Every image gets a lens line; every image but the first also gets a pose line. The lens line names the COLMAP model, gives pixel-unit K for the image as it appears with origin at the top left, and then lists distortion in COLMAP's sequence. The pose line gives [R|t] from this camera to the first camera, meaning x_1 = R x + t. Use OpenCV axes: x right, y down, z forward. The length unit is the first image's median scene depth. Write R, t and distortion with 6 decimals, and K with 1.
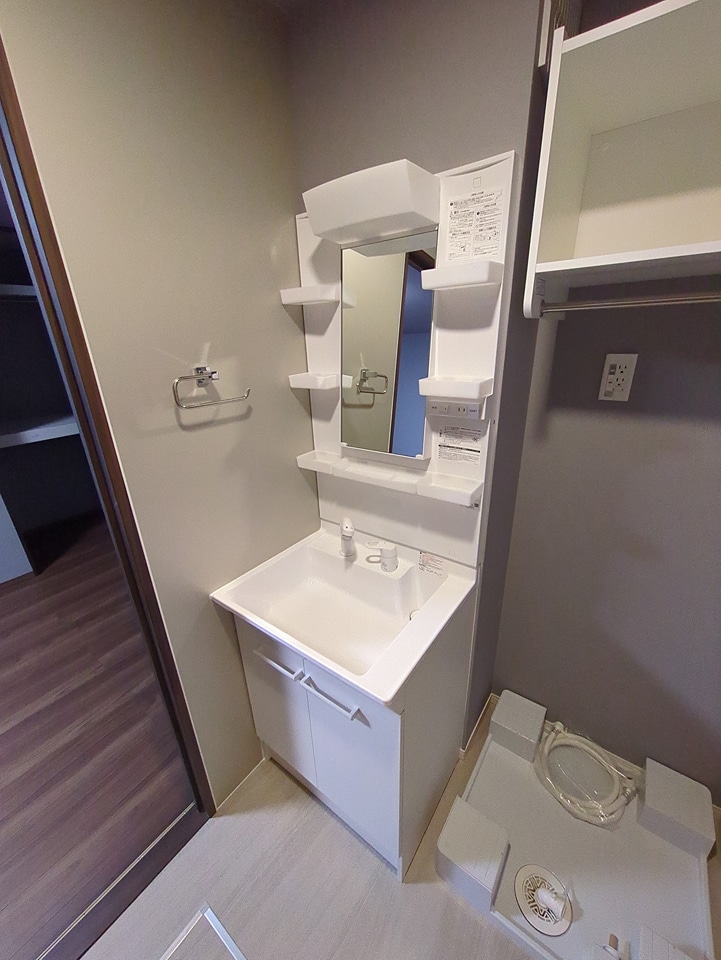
lens RADIAL K [[375.6, 0, 361.5], [0, 375.6, 484.6], [0, 0, 1]] dist [-0.003332, 0.000823]
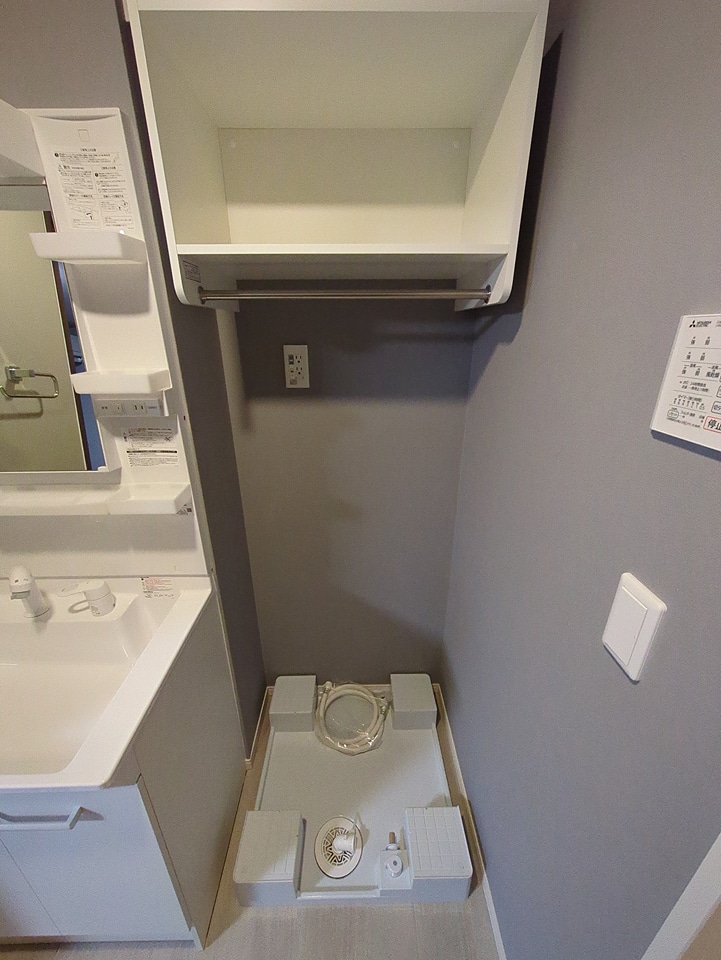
lens RADIAL K [[375.6, 0, 361.5], [0, 375.6, 484.6], [0, 0, 1]] dist [-0.003332, 0.000823]
pose [[0.793090, -0.201725, 0.574730, 0.121357], [0.199594, 0.977539, 0.067680, 0.016189], [-0.575474, 0.061037, 0.815540, 0.007782]]
